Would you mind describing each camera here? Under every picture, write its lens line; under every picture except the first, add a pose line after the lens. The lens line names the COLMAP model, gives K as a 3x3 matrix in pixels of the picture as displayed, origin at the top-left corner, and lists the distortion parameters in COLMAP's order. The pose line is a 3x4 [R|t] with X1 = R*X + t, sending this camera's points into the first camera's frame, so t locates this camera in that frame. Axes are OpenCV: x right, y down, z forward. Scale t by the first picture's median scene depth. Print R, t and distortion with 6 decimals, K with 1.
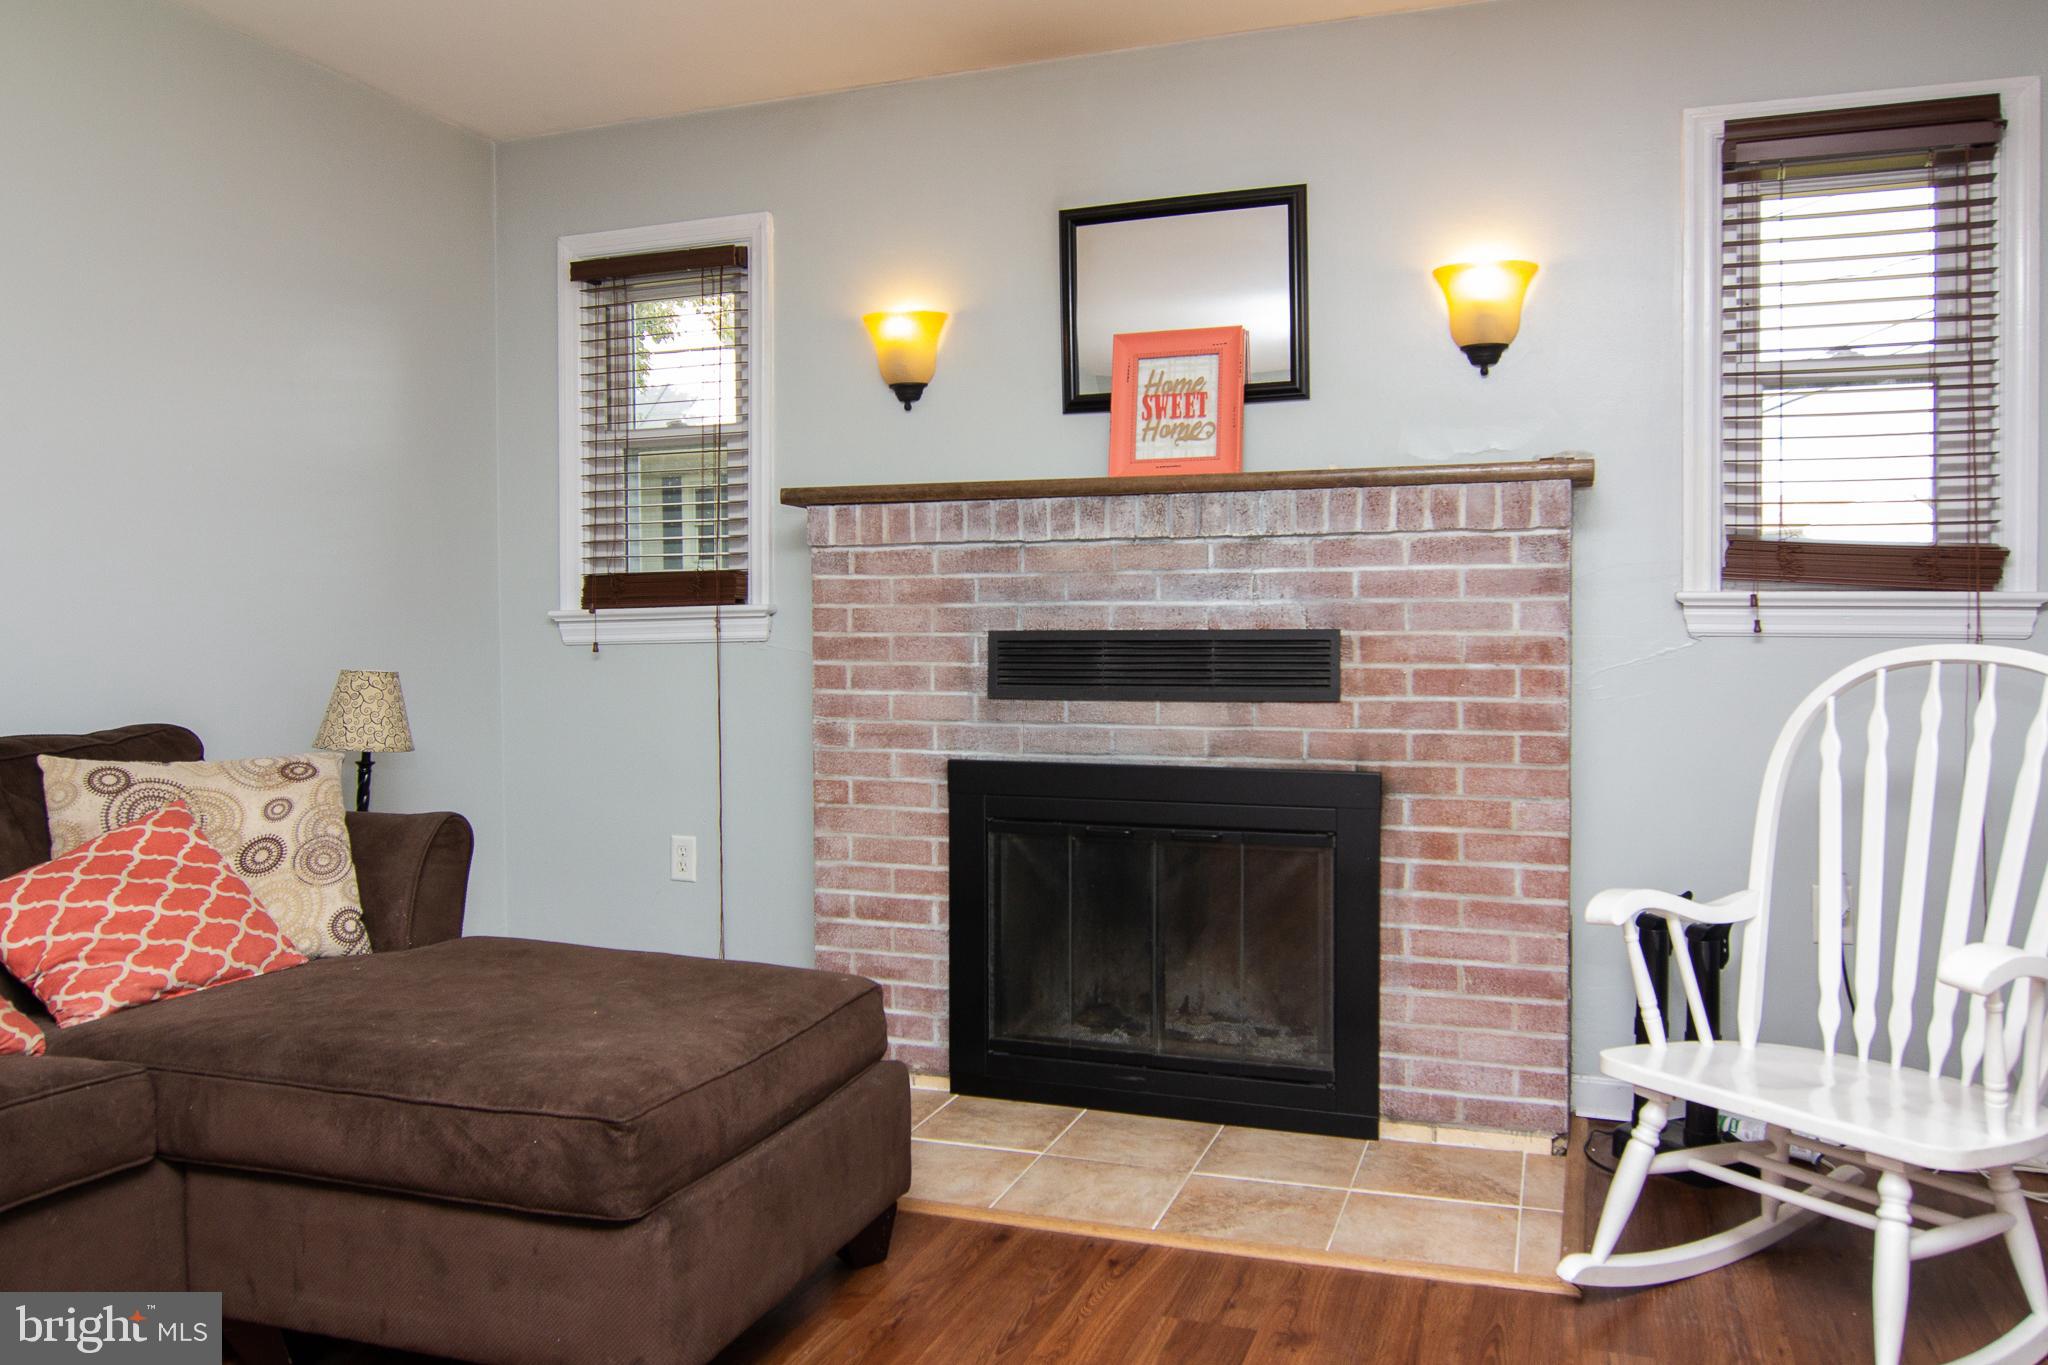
lens RADIAL K [[1460.3, 0, 1023.6], [0, 1460.3, 643.6], [0, 0, 1]] dist [0.001561, 0.001493]
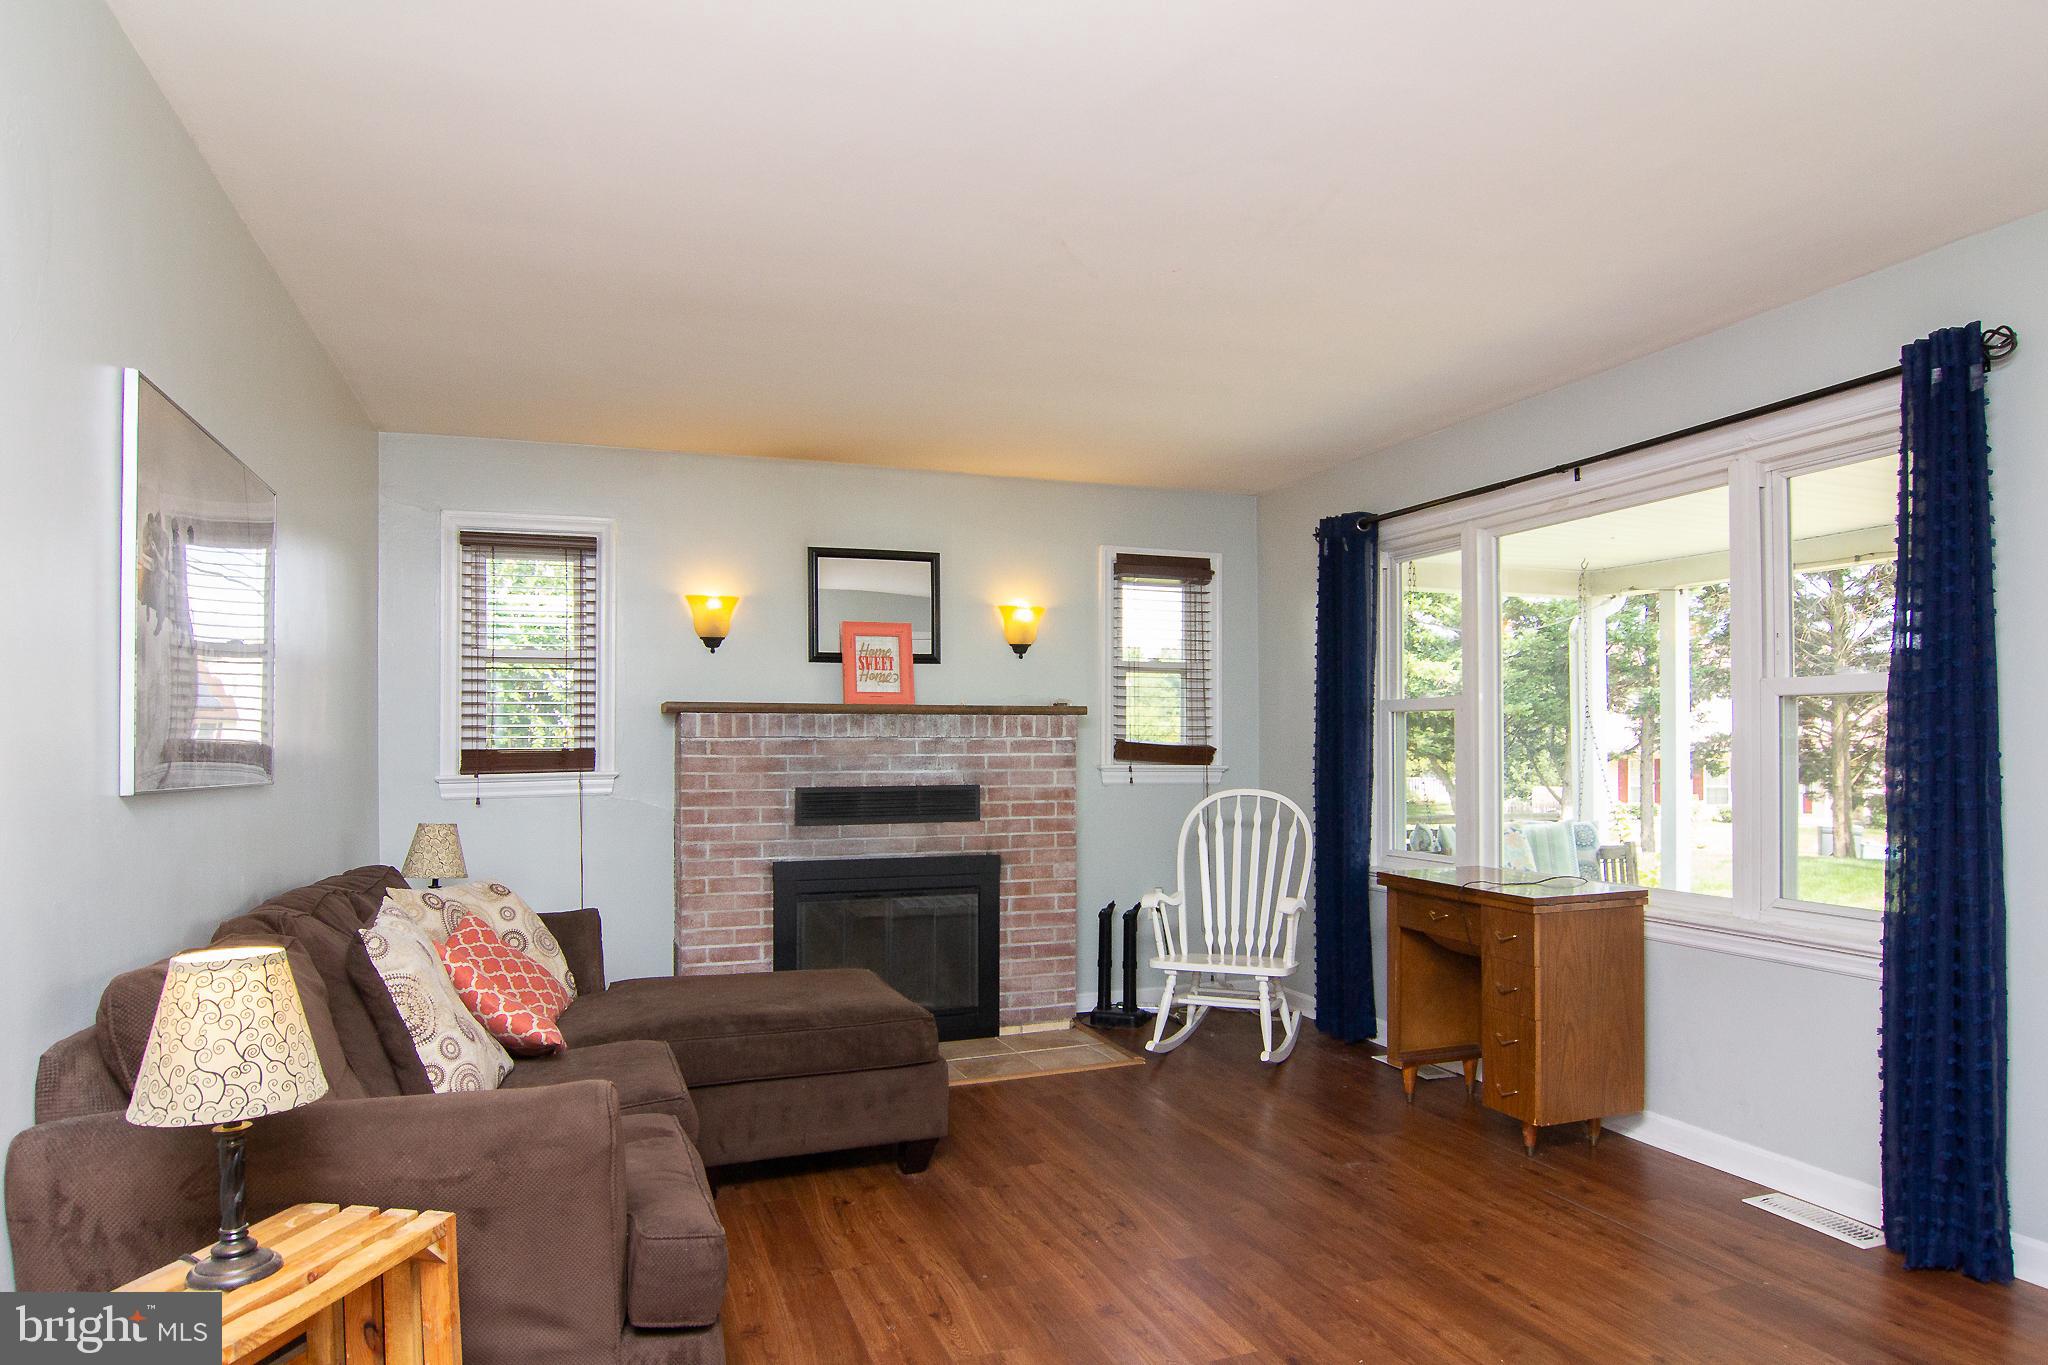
lens RADIAL K [[1190.6, 0, 1020.4], [0, 1190.6, 748.6], [0, 0, 1]] dist [0.029830, -0.000332]
pose [[0.775183, 0.002675, 0.631731, -0.757115], [0.006701, 0.999900, -0.012457, -0.037701], [-0.631701, 0.013890, 0.775087, -0.299173]]
